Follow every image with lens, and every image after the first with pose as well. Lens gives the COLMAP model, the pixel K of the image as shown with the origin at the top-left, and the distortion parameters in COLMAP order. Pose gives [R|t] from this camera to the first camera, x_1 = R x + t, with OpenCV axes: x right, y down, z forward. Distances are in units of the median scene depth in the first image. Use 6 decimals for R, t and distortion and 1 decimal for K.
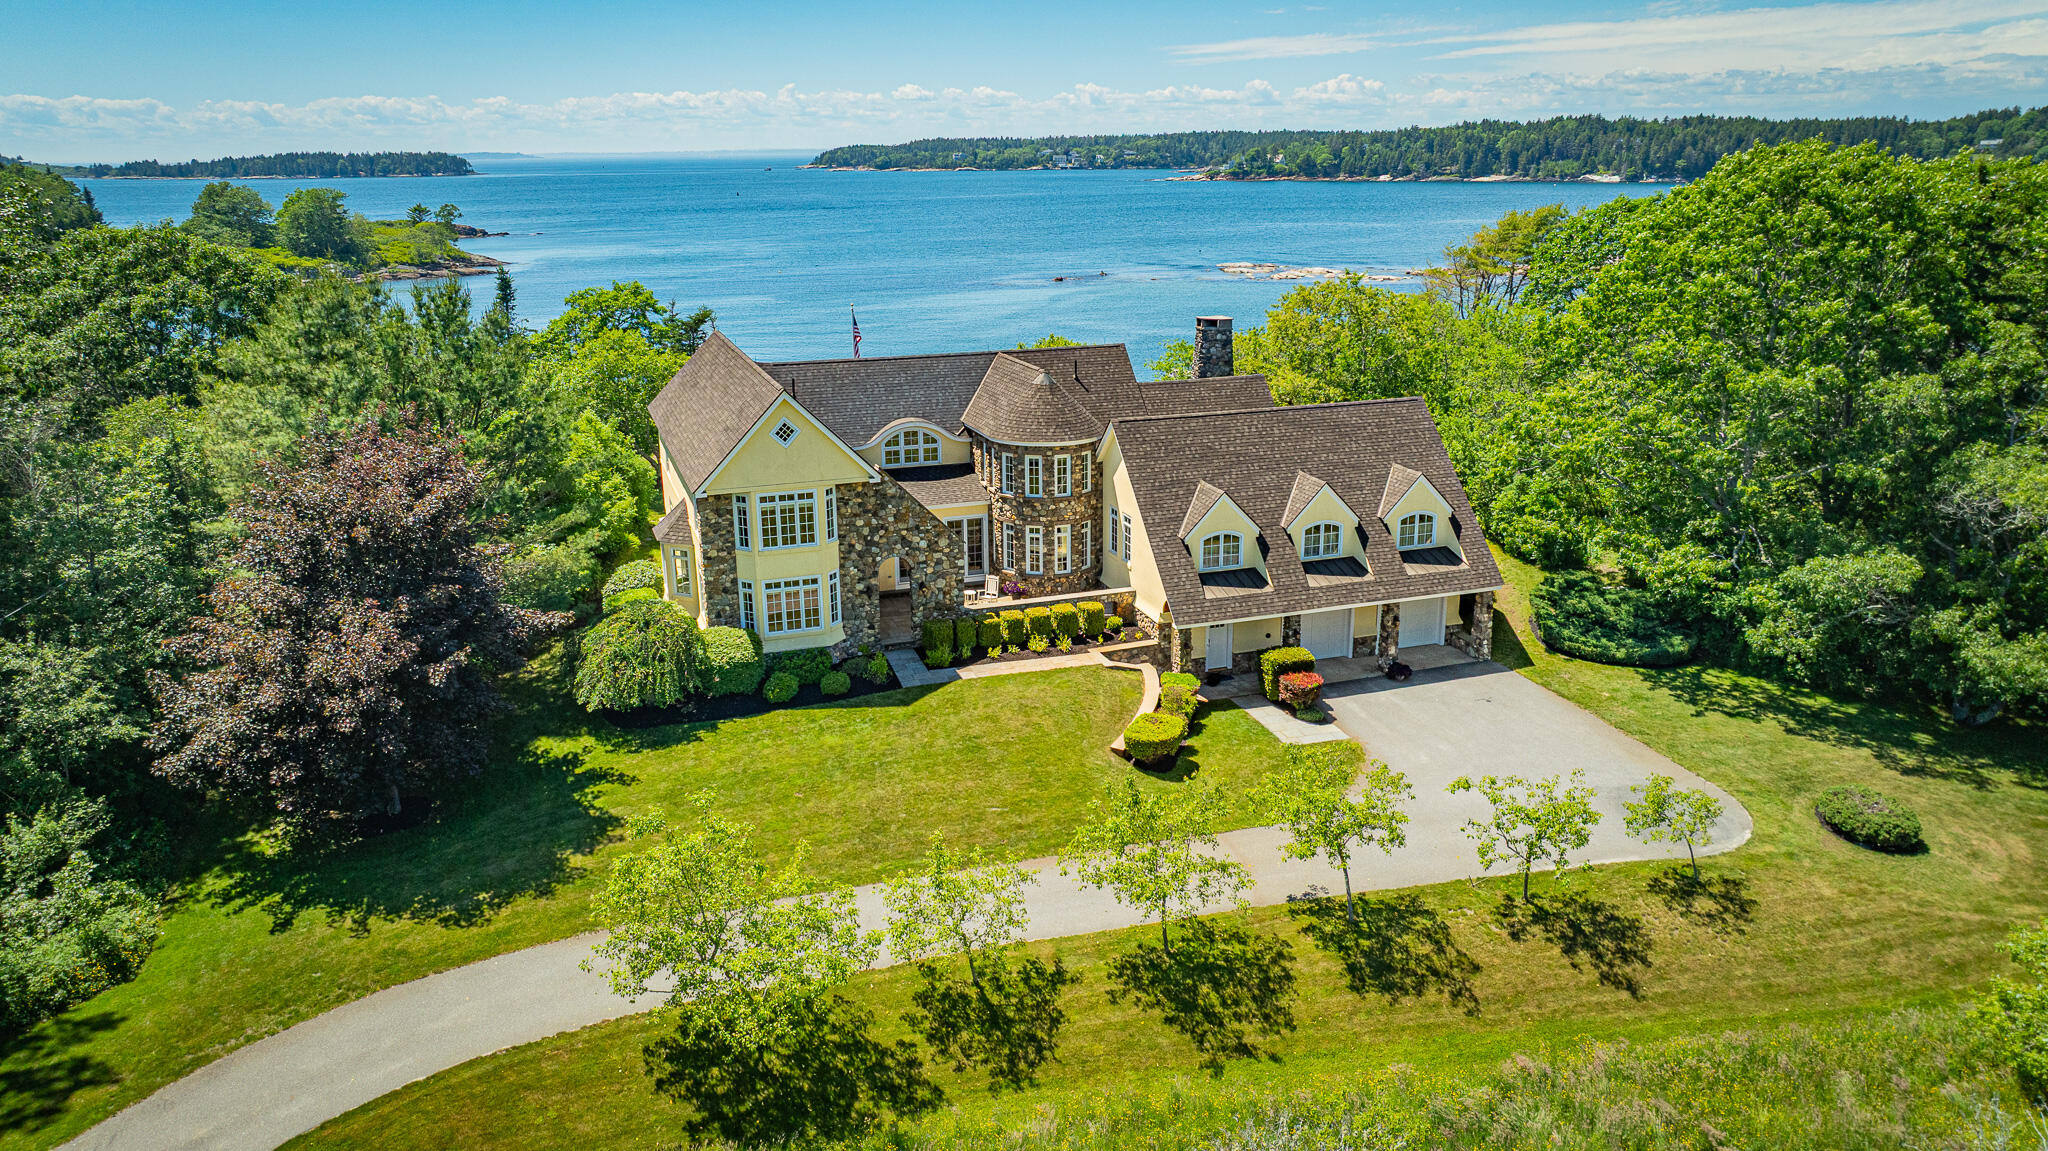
lens RADIAL K [[1434.0, 0, 1024.0], [0, 1434.0, 575.5], [0, 0, 1]] dist [-0.020628, -0.000875]
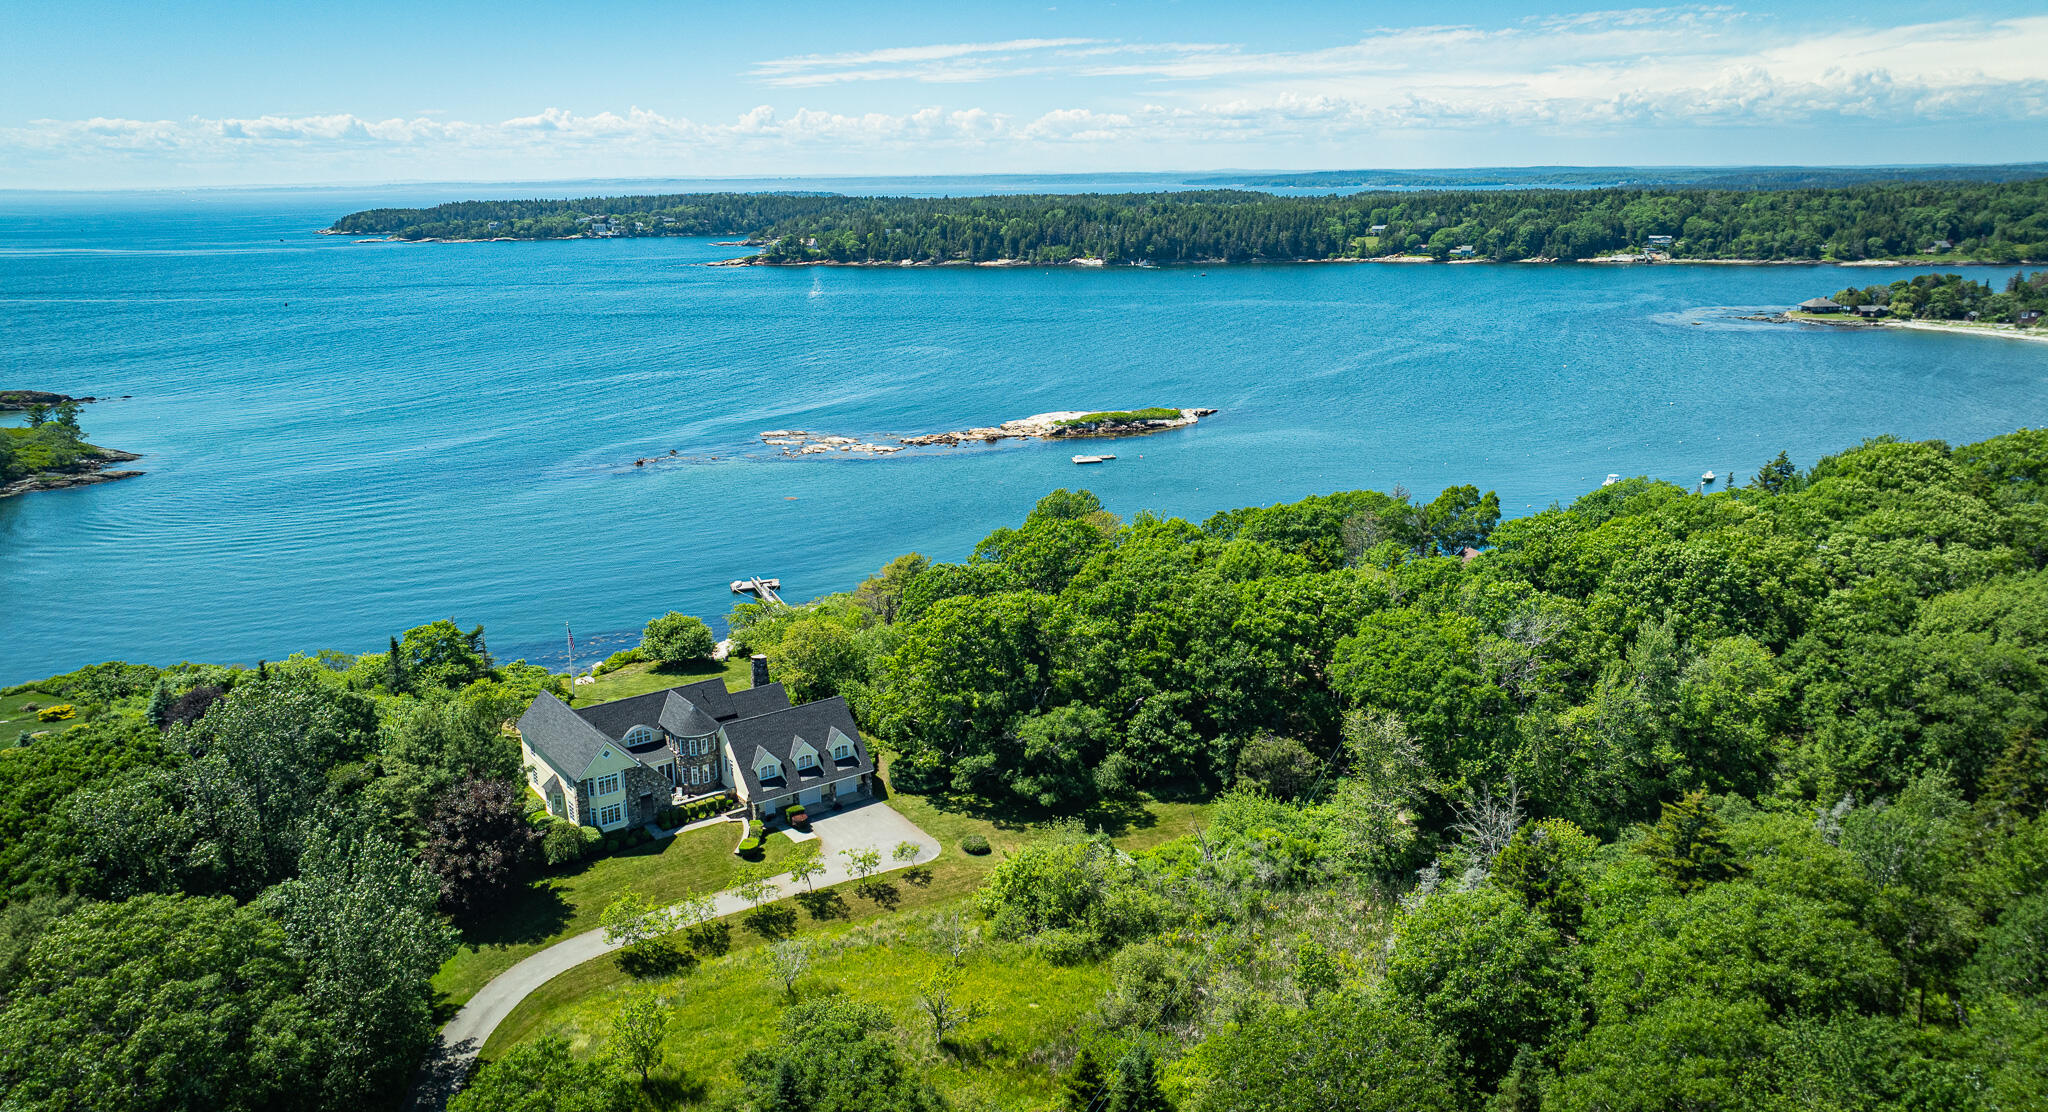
lens RADIAL K [[1379.6, 0, 977.6], [0, 1379.6, 556.2], [0, 0, 1]] dist [-0.003672, -0.001389]
pose [[0.959614, -0.073576, 0.271527, -0.161296], [0.086300, 0.995647, -0.035206, -0.301287], [-0.267754, 0.057217, 0.961787, -1.656742]]
